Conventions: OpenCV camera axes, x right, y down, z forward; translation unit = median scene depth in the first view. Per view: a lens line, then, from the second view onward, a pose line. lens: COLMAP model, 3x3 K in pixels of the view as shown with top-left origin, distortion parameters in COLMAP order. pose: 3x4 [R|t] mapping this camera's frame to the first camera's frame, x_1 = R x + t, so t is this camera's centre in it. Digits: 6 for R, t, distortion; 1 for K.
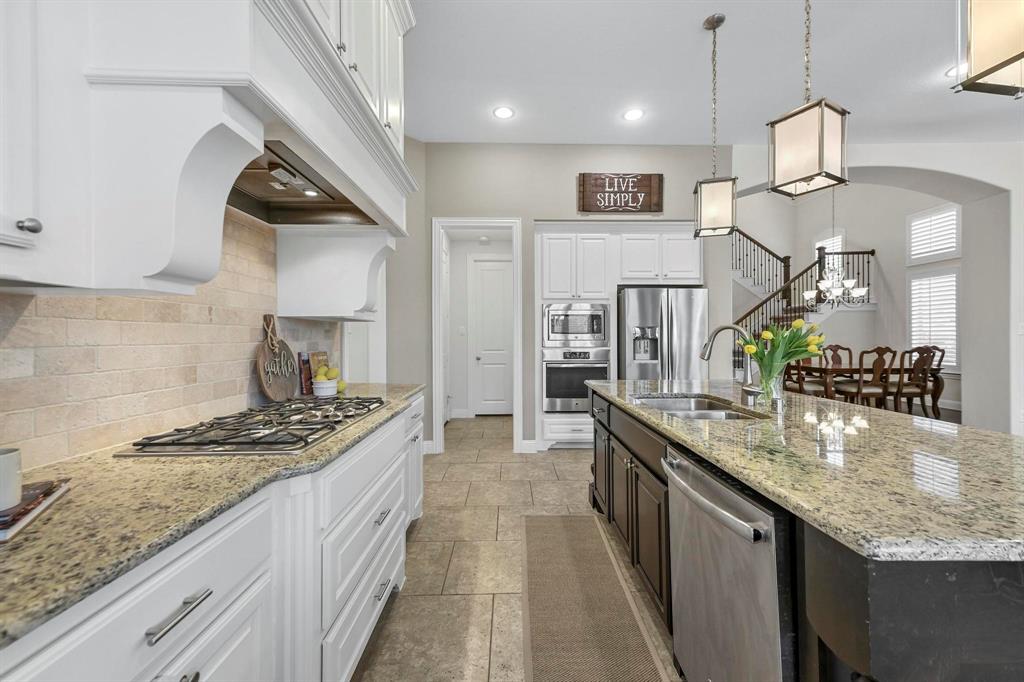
lens RADIAL K [[402.2, 0, 518.5], [0, 402.2, 336.9], [0, 0, 1]] dist [0.013830, 0.000613]
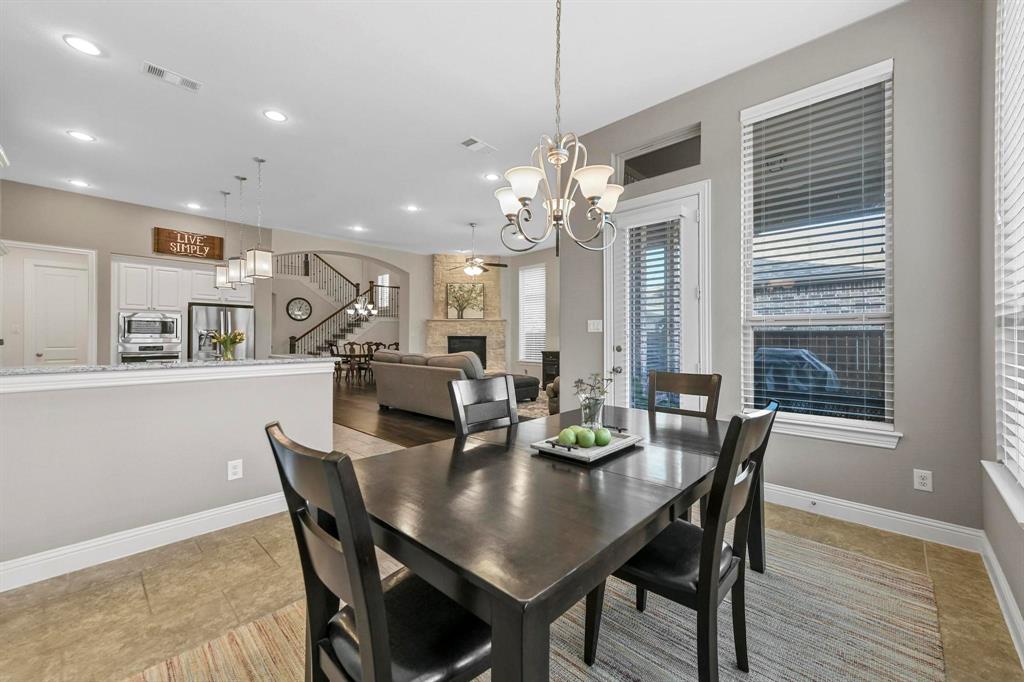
lens RADIAL K [[402.2, 0, 517.8], [0, 402.2, 335.0], [0, 0, 1]] dist [0.013830, 0.000613]
pose [[0.697826, 0.009238, 0.716207, 0.009468], [-0.005557, 0.999957, -0.007483, 0.001201], [-0.716245, 0.001241, 0.697847, -0.763272]]
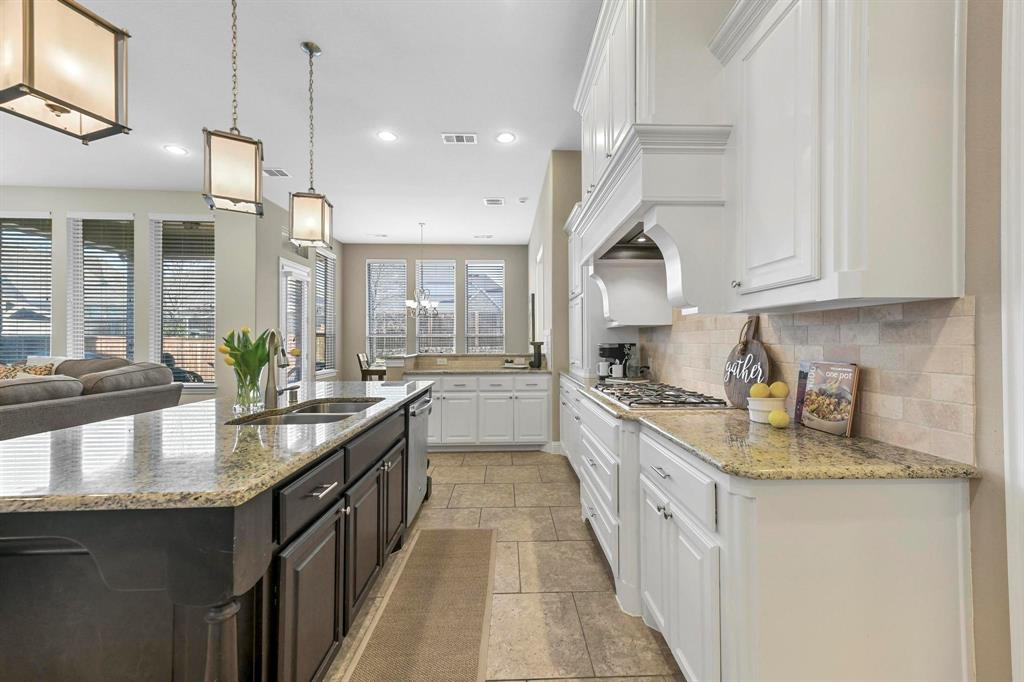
lens RADIAL K [[402.2, 0, 518.4], [0, 402.2, 335.3], [0, 0, 1]] dist [0.013830, 0.000613]
pose [[-0.999873, 0.006388, -0.014629, -0.014773], [0.006612, 0.999861, -0.015319, 0.001239], [0.014529, -0.015413, -0.999776, 0.678499]]
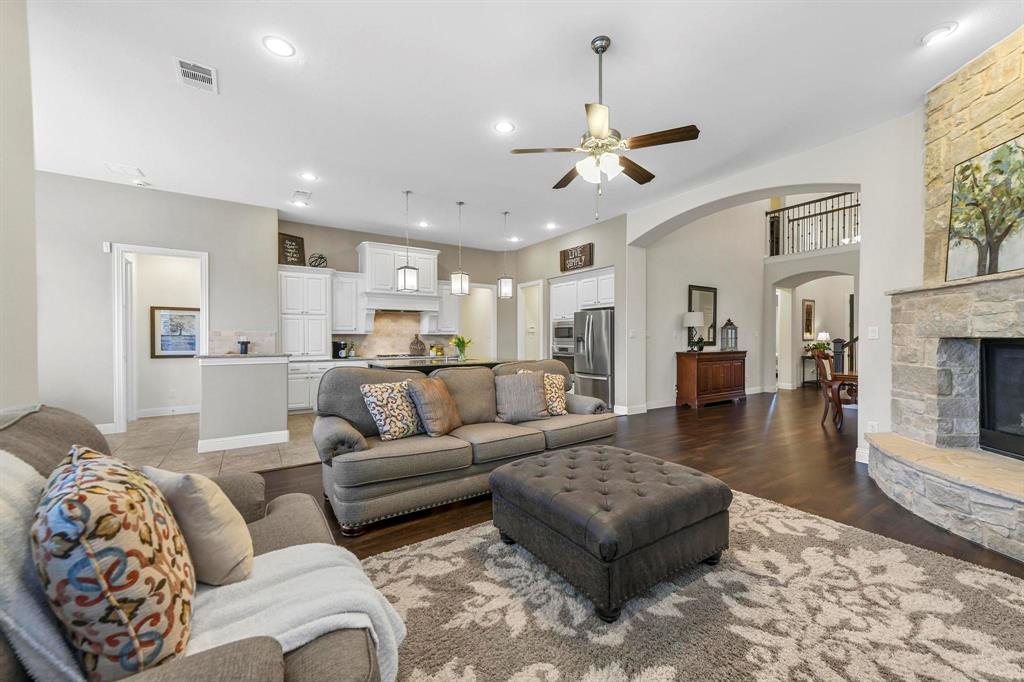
lens RADIAL K [[402.2, 0, 517.5], [0, 402.2, 341.3], [0, 0, 1]] dist [0.013830, 0.000613]
pose [[0.533582, 0.007243, -0.845717, 1.193647], [0.000381, 0.999961, 0.008805, -0.006358], [0.845748, -0.005020, 0.533559, -0.114273]]
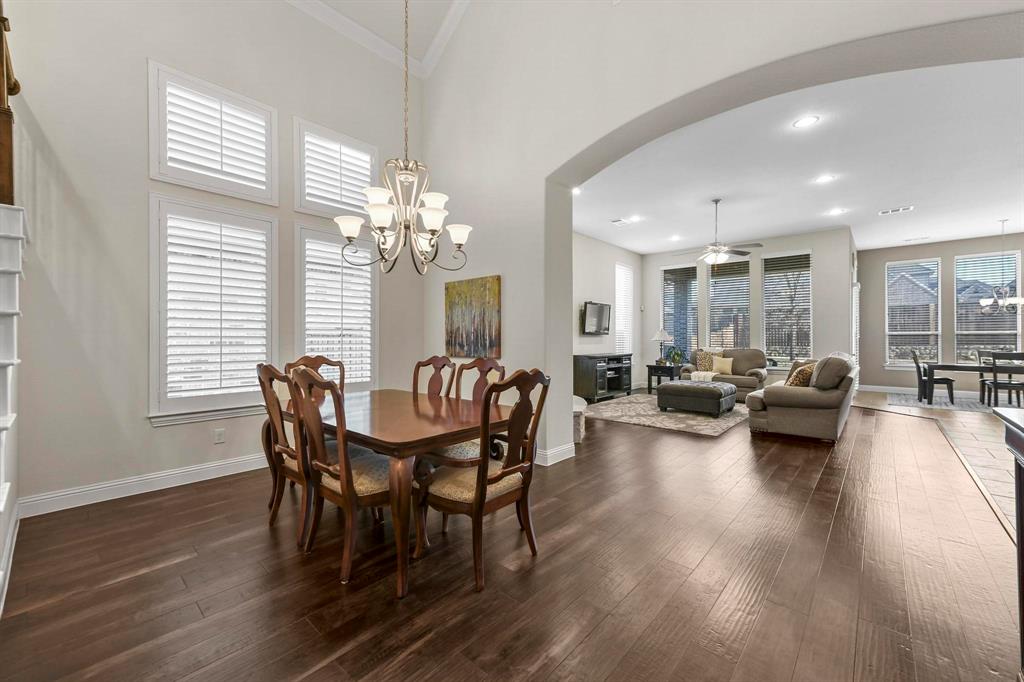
lens RADIAL K [[402.2, 0, 517.3], [0, 402.2, 336.5], [0, 0, 1]] dist [0.013830, 0.000613]
pose [[-0.728943, 0.007795, 0.684530, 0.486575], [0.001661, 0.999952, -0.009619, 0.000988], [-0.684572, -0.005875, -0.728921, 1.359267]]
